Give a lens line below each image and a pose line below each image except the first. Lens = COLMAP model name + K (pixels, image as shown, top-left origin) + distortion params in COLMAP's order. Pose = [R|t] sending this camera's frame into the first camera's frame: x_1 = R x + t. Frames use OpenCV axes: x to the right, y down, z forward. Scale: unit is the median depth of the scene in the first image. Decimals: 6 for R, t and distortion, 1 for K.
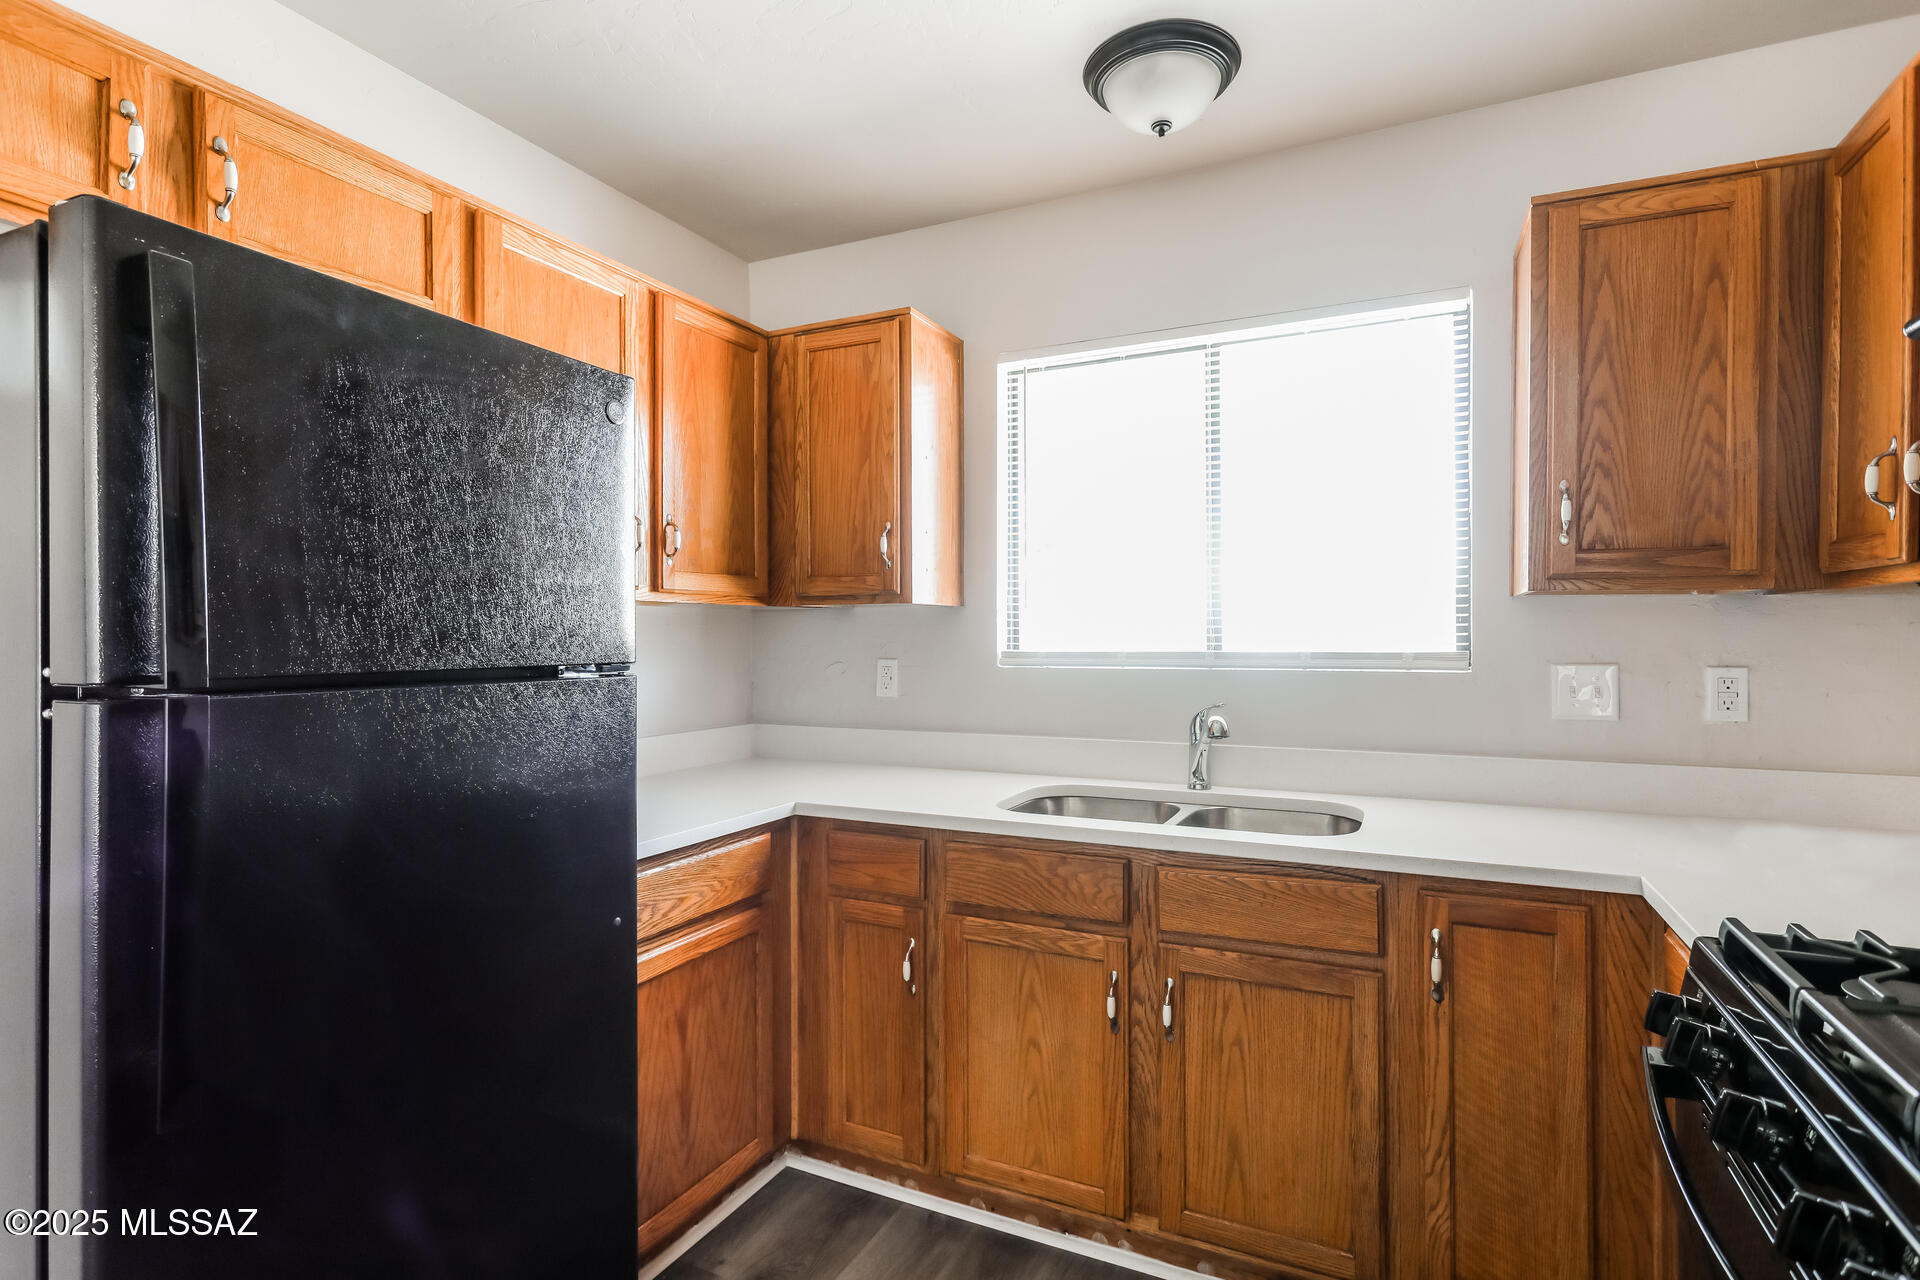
lens RADIAL K [[915.3, 0, 958.2], [0, 915.3, 635.0], [0, 0, 1]] dist [0.002917, 0.000493]
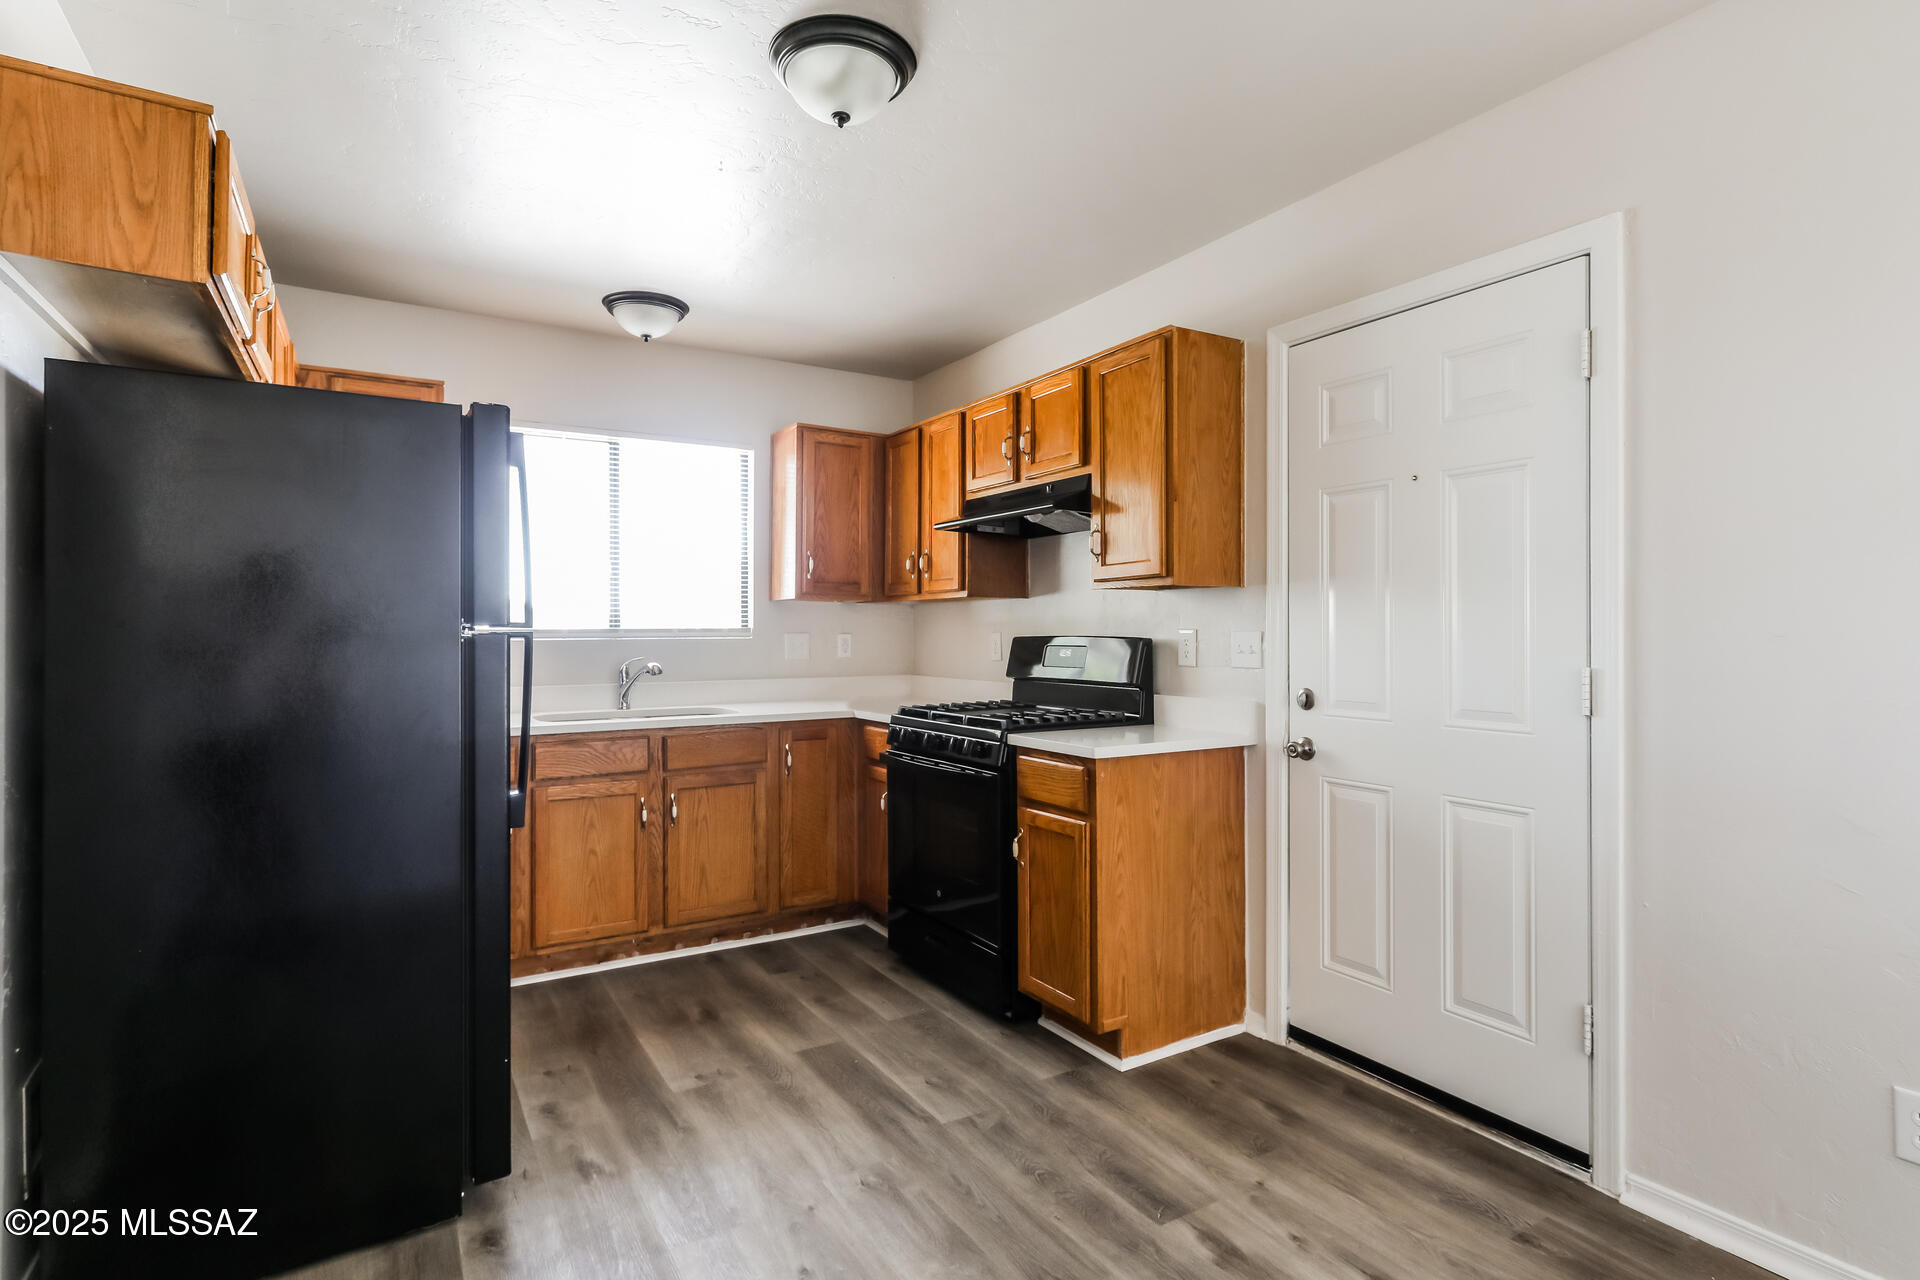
lens RADIAL K [[915.3, 0, 961.6], [0, 915.3, 633.3], [0, 0, 1]] dist [0.002917, 0.000493]
pose [[0.535934, -0.001028, 0.844259, -1.068115], [0.001273, 0.999999, 0.000410, 0.036792], [-0.844259, 0.000855, 0.535935, -0.544735]]
